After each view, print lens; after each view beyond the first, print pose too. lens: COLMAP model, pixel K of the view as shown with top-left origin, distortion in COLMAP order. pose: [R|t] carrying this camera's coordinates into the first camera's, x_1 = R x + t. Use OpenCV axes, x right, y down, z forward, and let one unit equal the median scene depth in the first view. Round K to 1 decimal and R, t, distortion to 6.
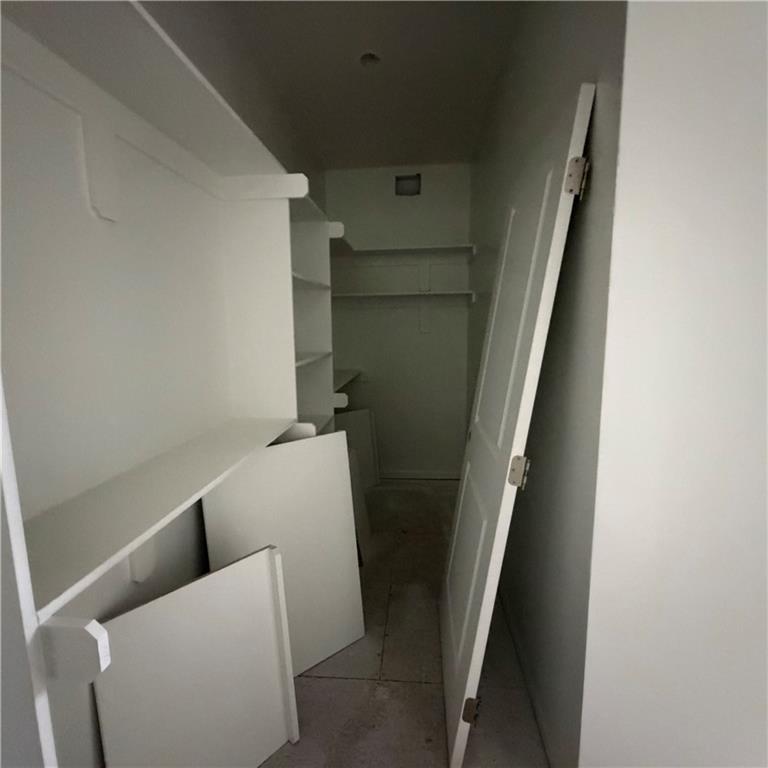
lens RADIAL K [[408.8, 0, 382.1], [0, 408.8, 385.4], [0, 0, 1]] dist [0.000297, -0.002827]
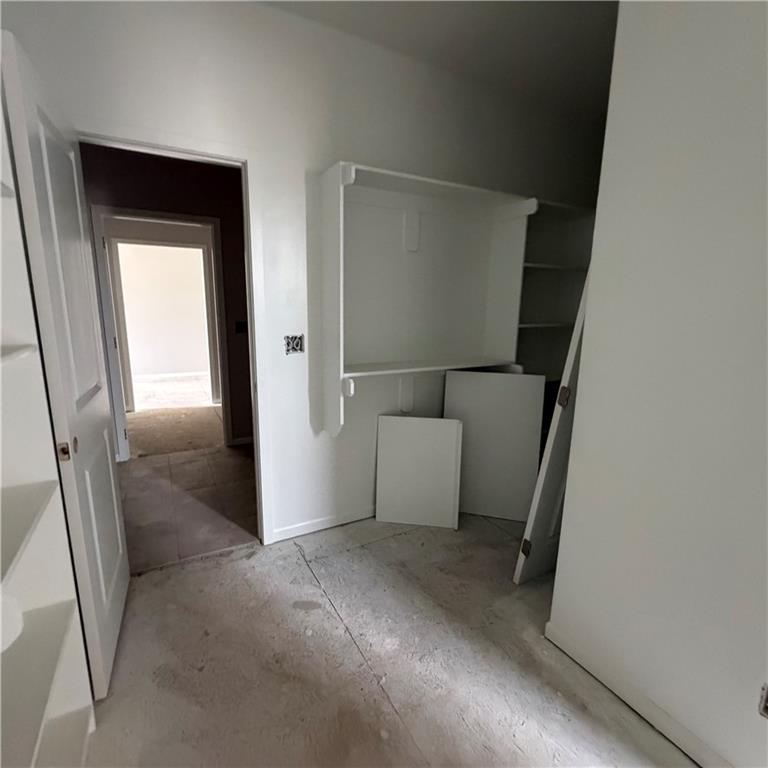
lens RADIAL K [[408.8, 0, 381.9], [0, 408.8, 386.1], [0, 0, 1]] dist [0.000297, -0.002827]
pose [[0.551805, 0.180614, -0.814181, 0.874436], [-0.136471, 0.982663, 0.125497, 0.055168], [0.822731, 0.041862, 0.566887, -0.299580]]
